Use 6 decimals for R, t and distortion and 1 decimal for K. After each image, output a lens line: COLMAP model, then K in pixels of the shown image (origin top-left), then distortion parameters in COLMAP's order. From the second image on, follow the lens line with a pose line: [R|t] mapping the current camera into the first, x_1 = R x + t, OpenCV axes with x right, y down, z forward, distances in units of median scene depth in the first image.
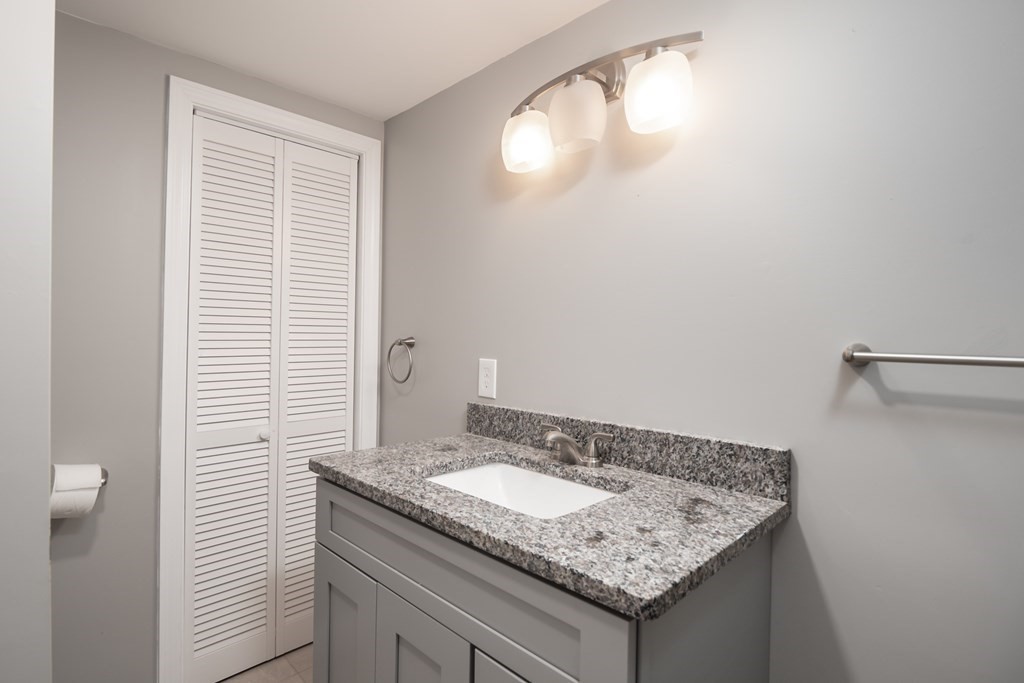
lens RADIAL K [[498.5, 0, 508.6], [0, 498.5, 339.5], [0, 0, 1]] dist [-0.011110, -0.001683]
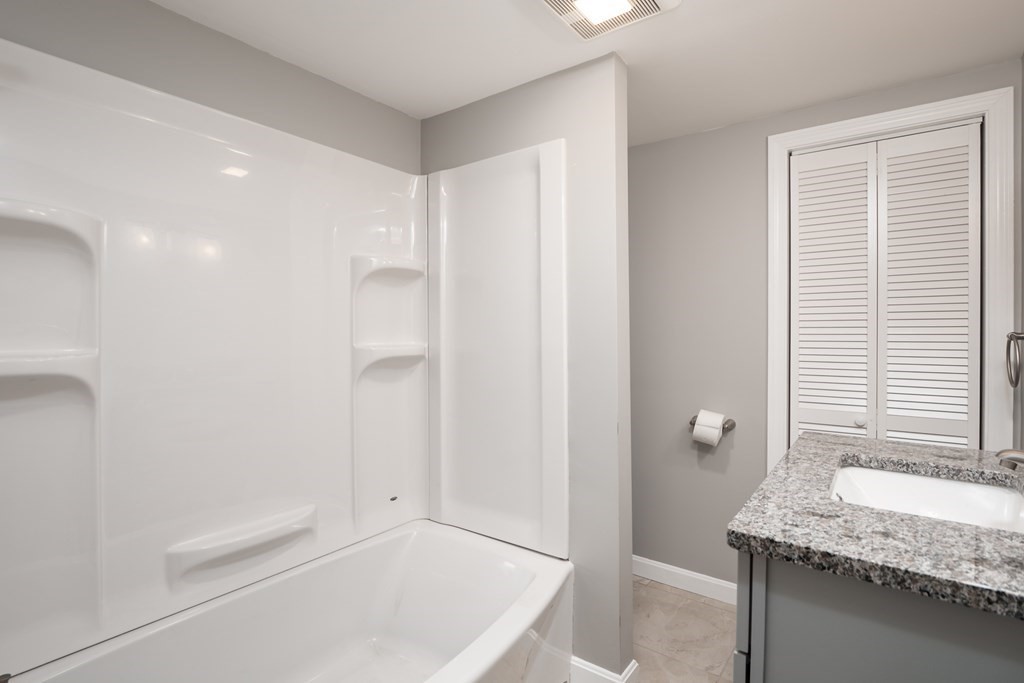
lens RADIAL K [[498.5, 0, 507.8], [0, 498.5, 337.7], [0, 0, 1]] dist [-0.011110, -0.001683]
pose [[0.155528, 0.005237, -0.987818, 1.019395], [-0.006296, 0.999971, 0.004310, 0.023432], [0.987811, 0.005548, 0.155556, 0.171304]]
